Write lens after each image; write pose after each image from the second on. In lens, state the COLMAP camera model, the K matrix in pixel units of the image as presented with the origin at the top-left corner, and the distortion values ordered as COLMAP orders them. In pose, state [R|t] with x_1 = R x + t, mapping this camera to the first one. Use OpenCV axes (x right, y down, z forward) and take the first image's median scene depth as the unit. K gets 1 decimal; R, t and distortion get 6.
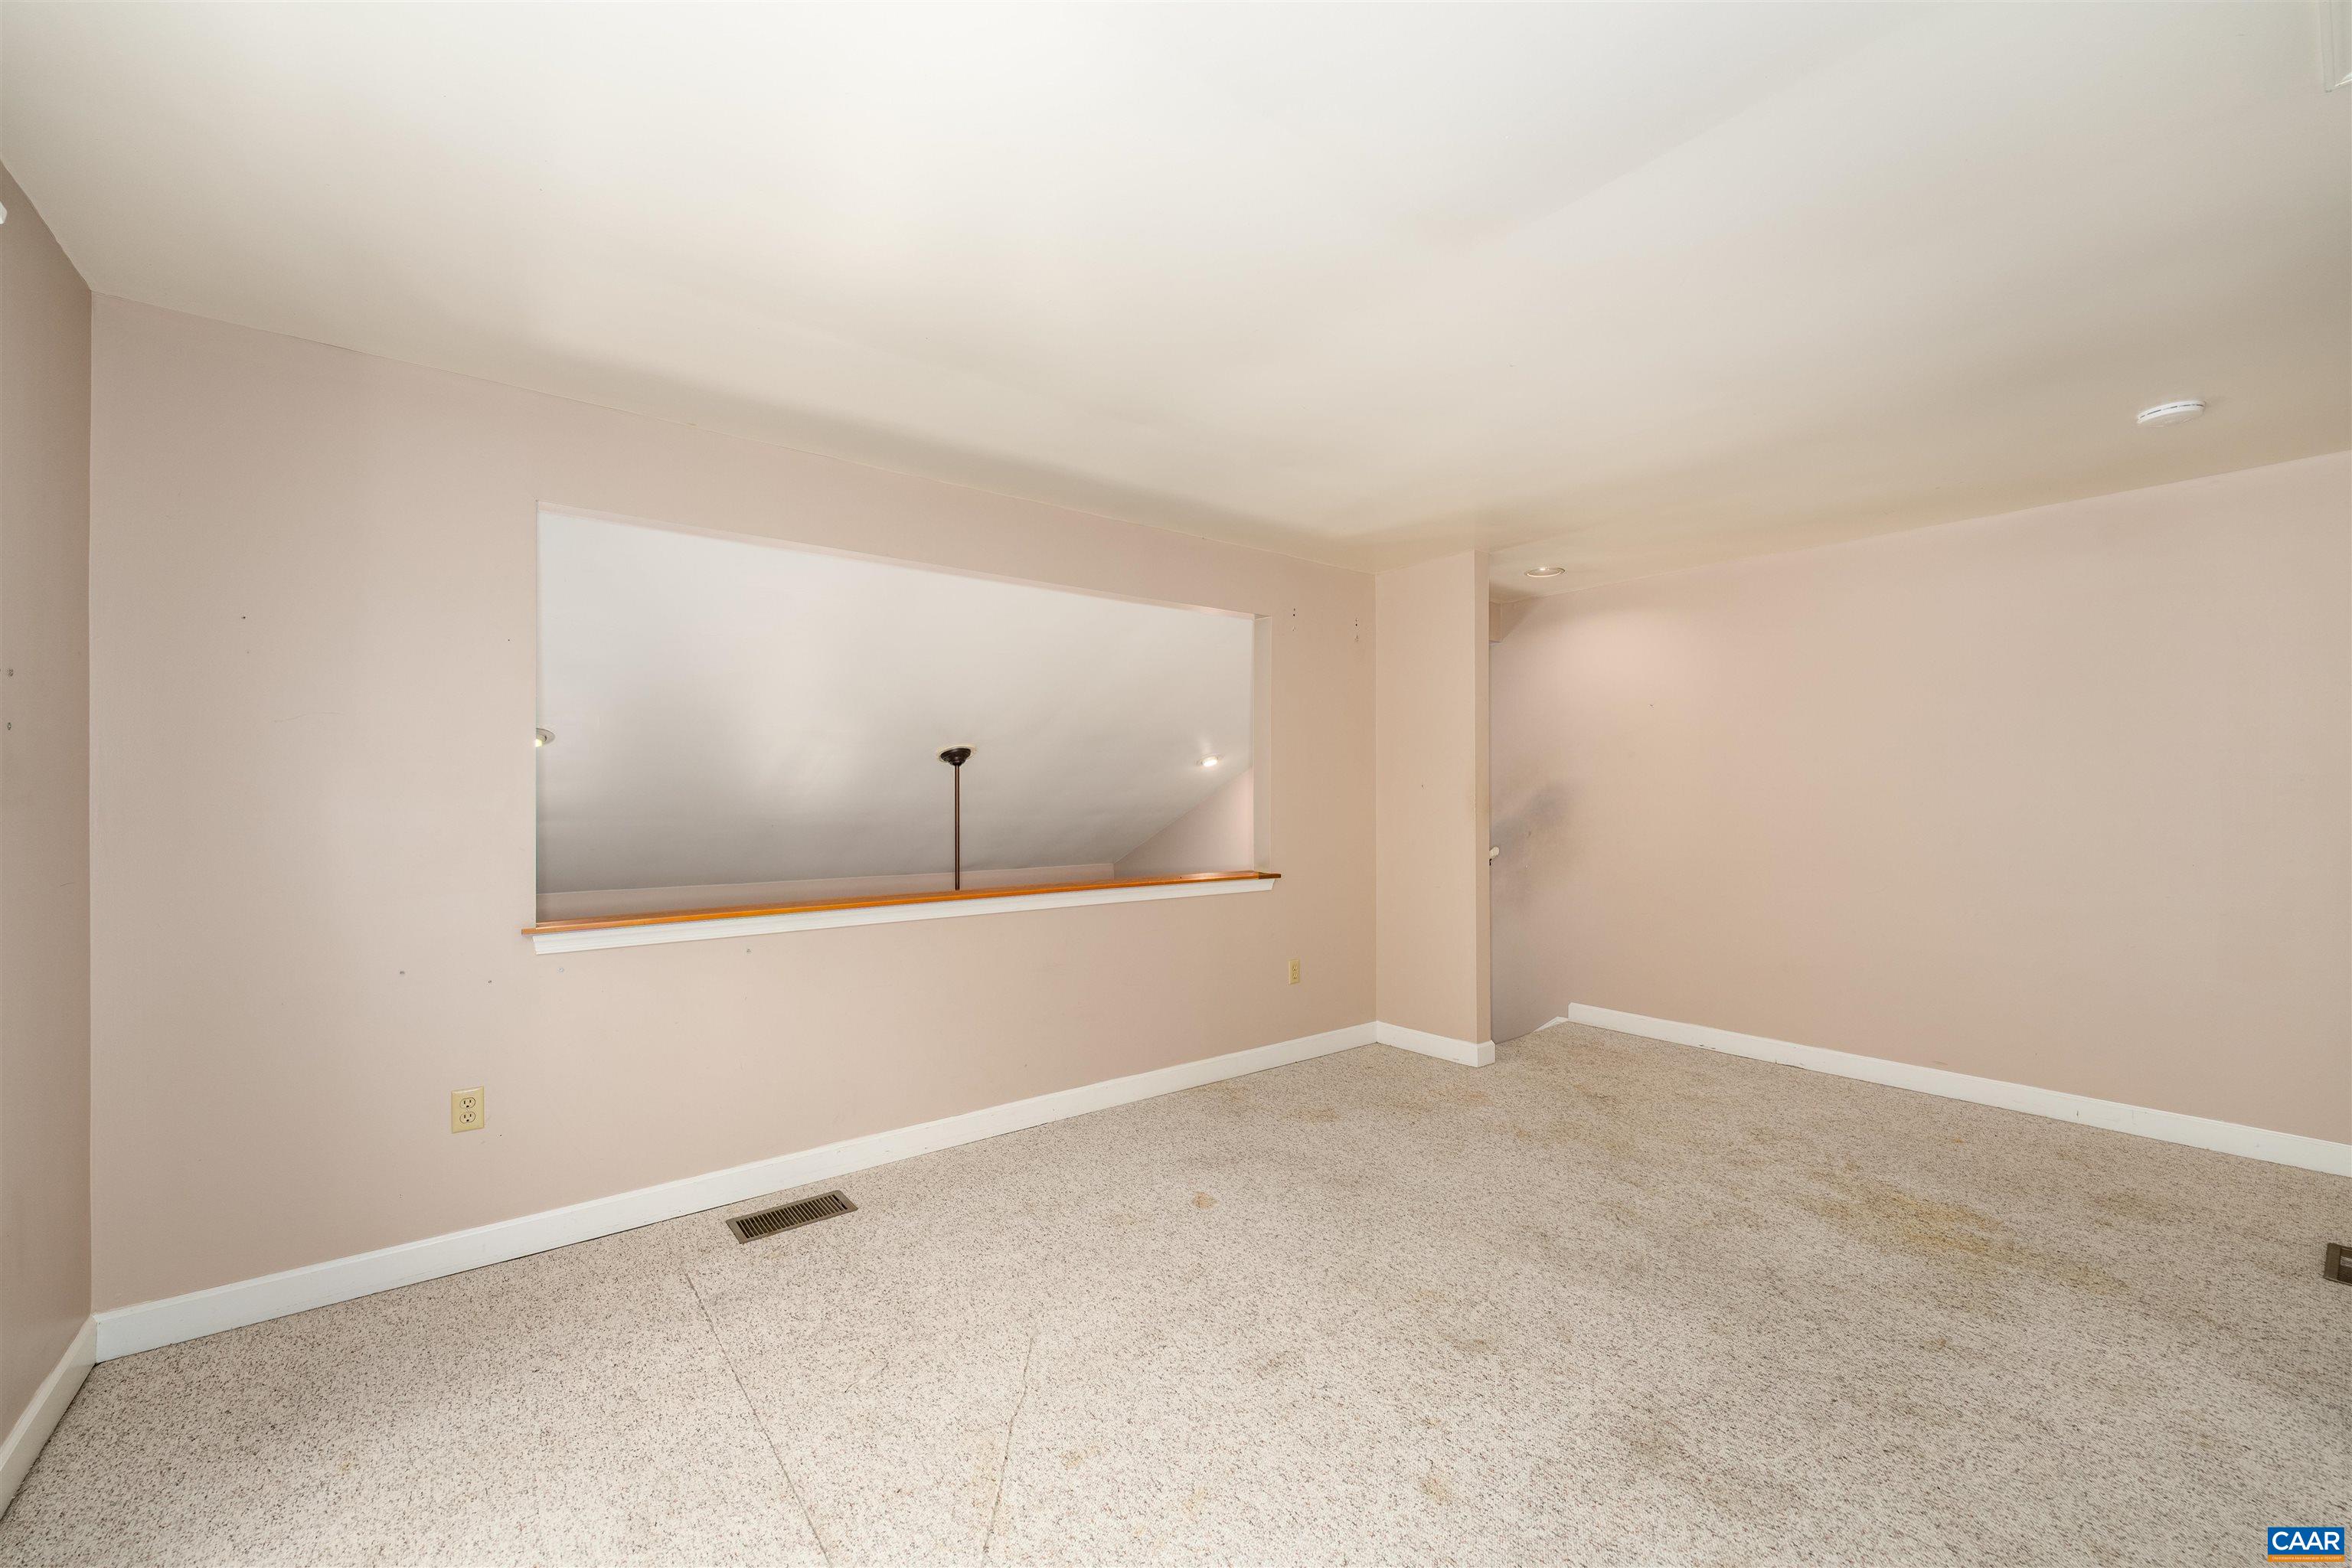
lens RADIAL K [[949.0, 0, 1175.3], [0, 949.0, 794.4], [0, 0, 1]] dist [-0.001992, -0.000092]
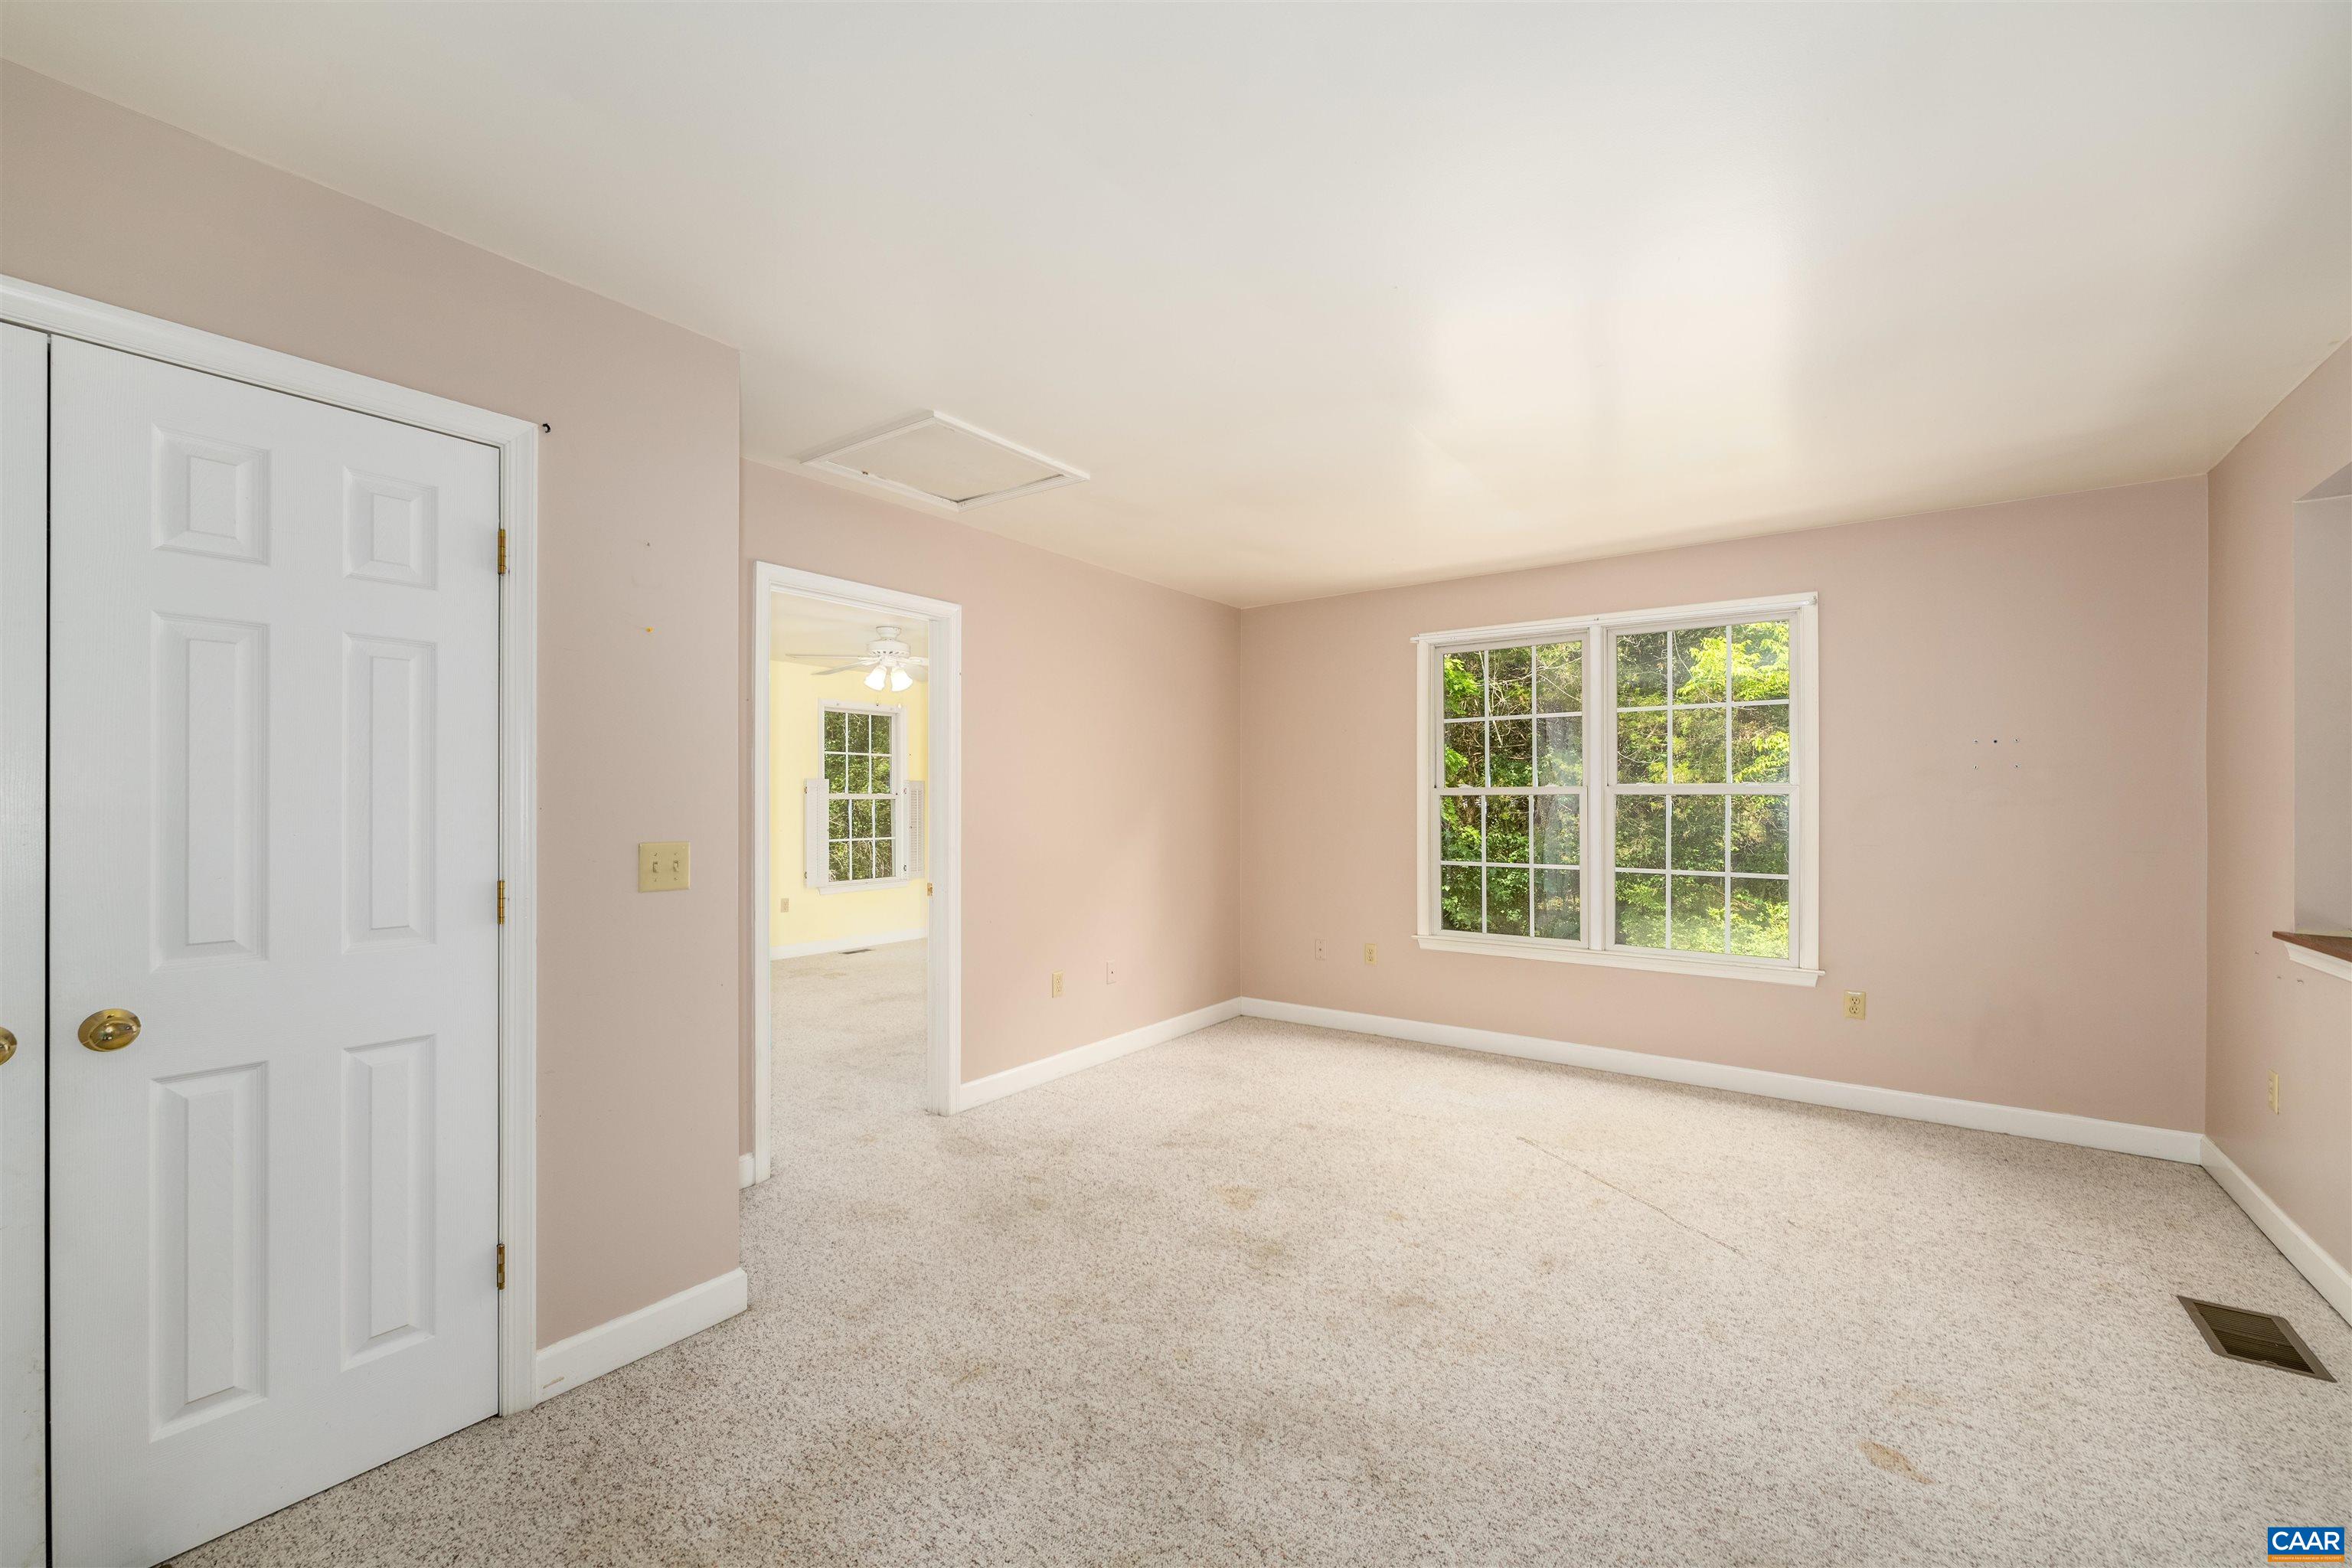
lens RADIAL K [[949.0, 0, 1177.5], [0, 949.0, 791.7], [0, 0, 1]] dist [-0.001992, -0.000092]
pose [[-0.962730, -0.000205, -0.270463, 0.865445], [0.001850, 0.999971, -0.007344, -0.002132], [0.270457, -0.007570, -0.962702, 1.983078]]
